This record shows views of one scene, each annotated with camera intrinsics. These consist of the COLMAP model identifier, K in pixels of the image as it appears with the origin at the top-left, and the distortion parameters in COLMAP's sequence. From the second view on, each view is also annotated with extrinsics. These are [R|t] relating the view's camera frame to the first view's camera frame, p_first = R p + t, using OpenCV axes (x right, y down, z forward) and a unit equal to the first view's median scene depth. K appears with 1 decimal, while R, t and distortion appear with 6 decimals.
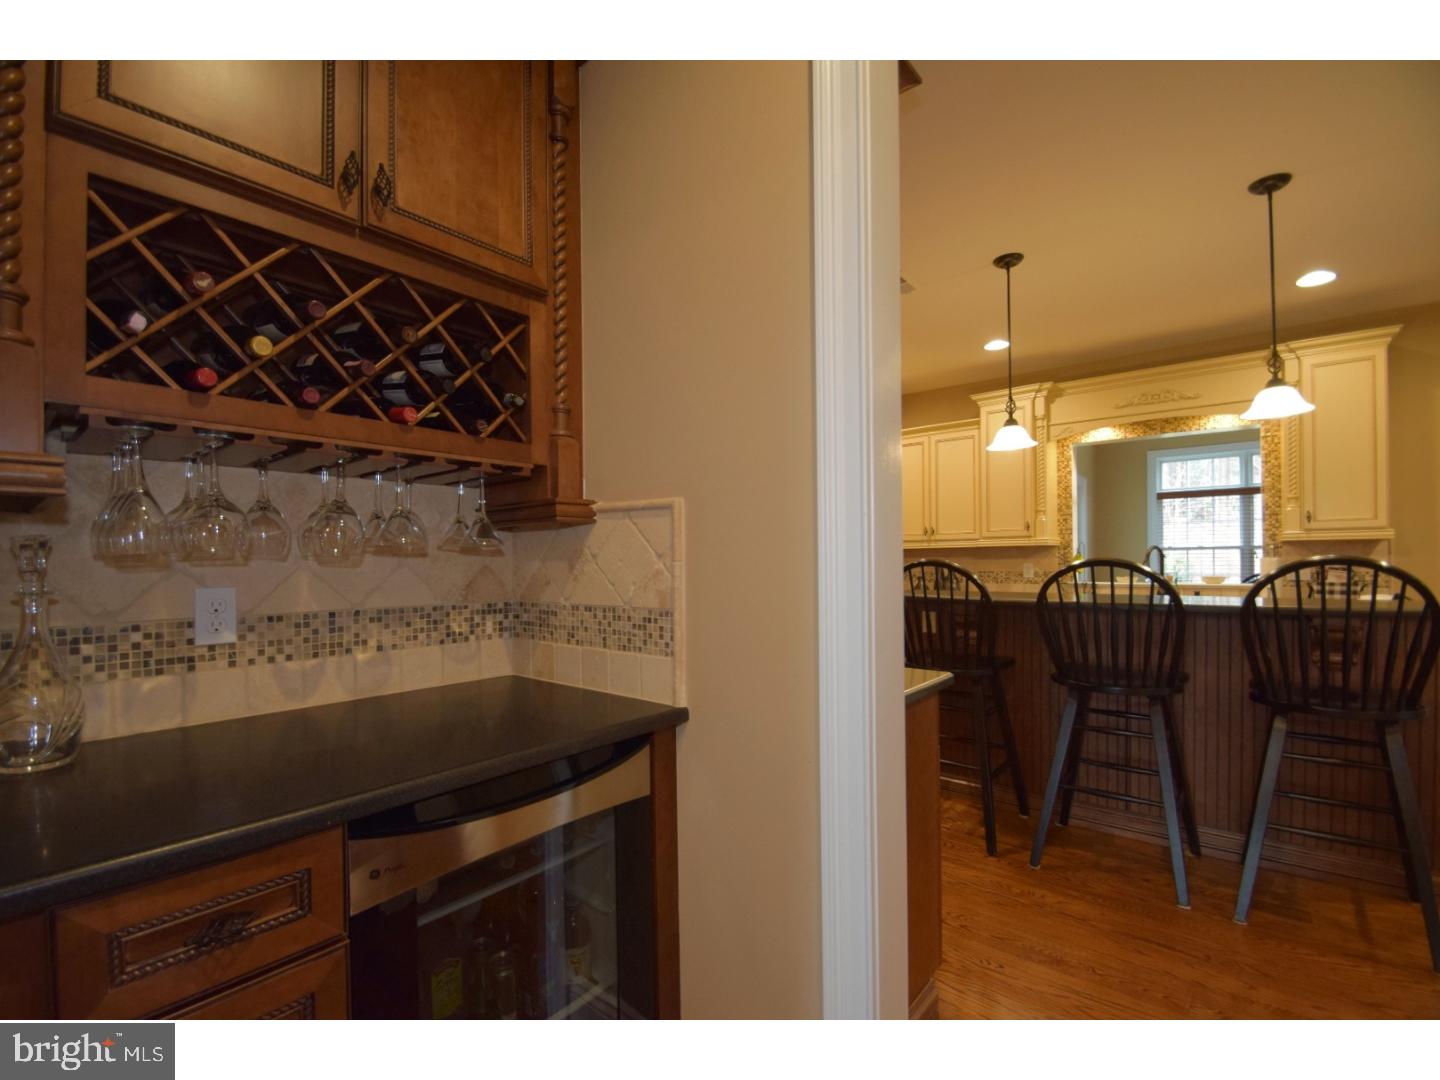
lens RADIAL K [[648.3, 0, 719.5], [0, 648.3, 549.1], [0, 0, 1]] dist [-0.024439, -0.001262]
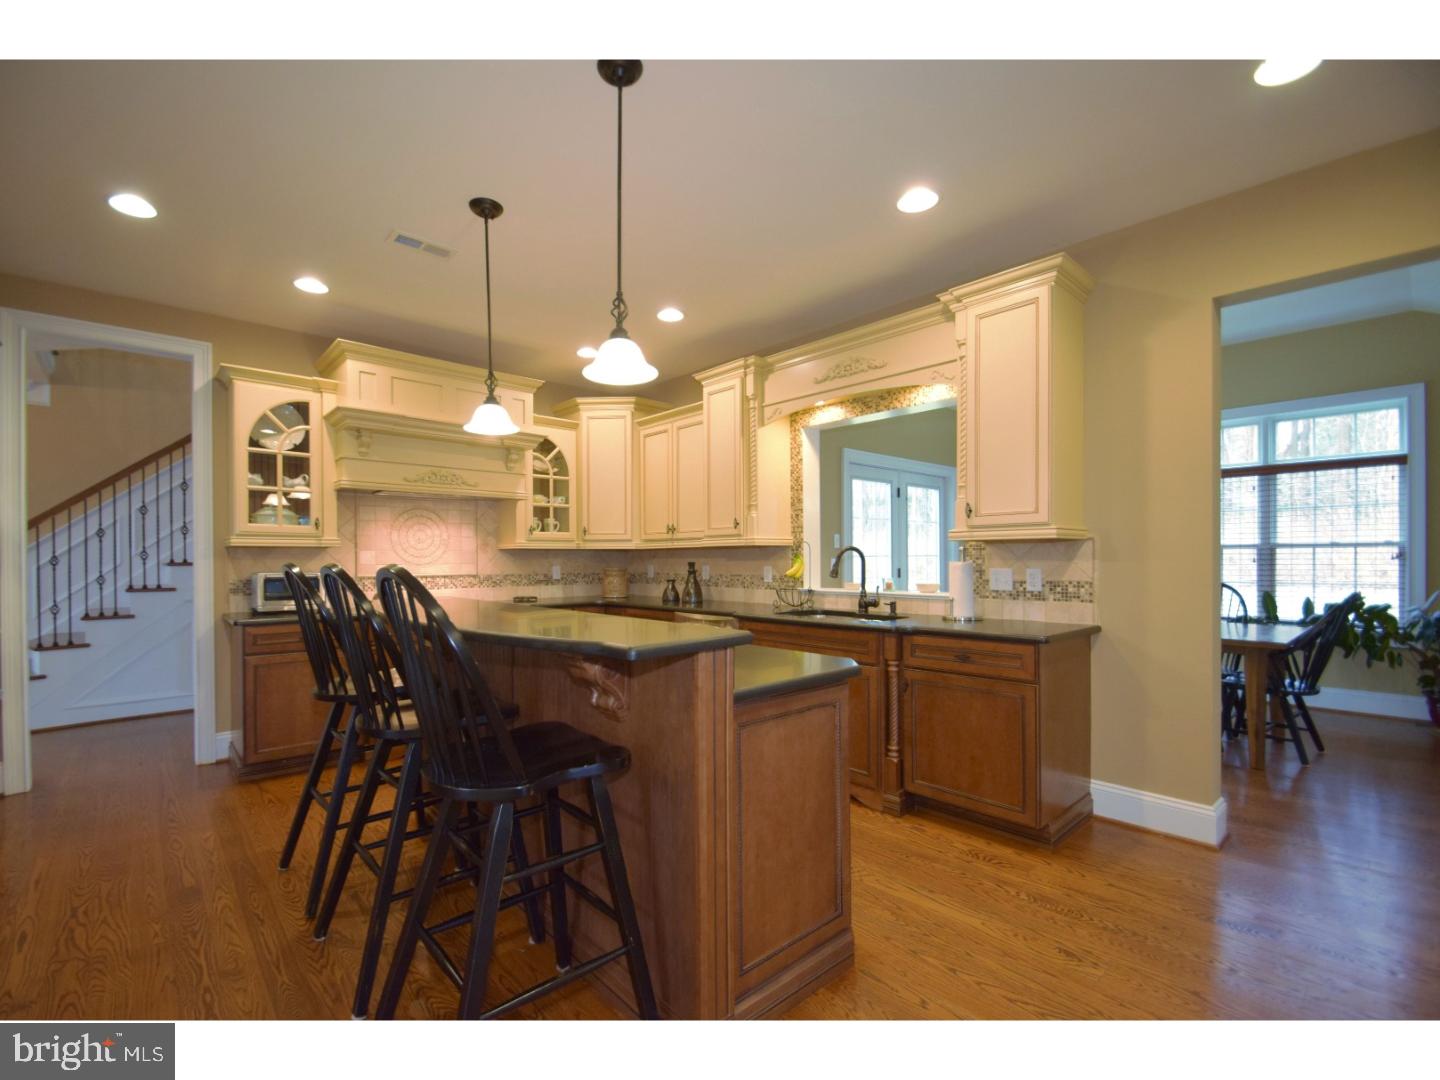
lens RADIAL K [[648.3, 0, 721.6], [0, 648.3, 546.2], [0, 0, 1]] dist [-0.024439, -0.001262]
pose [[0.993563, 0.002272, -0.113261, 0.552890], [-0.002118, 0.999997, 0.001485, -0.005936], [0.113264, -0.001235, 0.993564, 0.130709]]
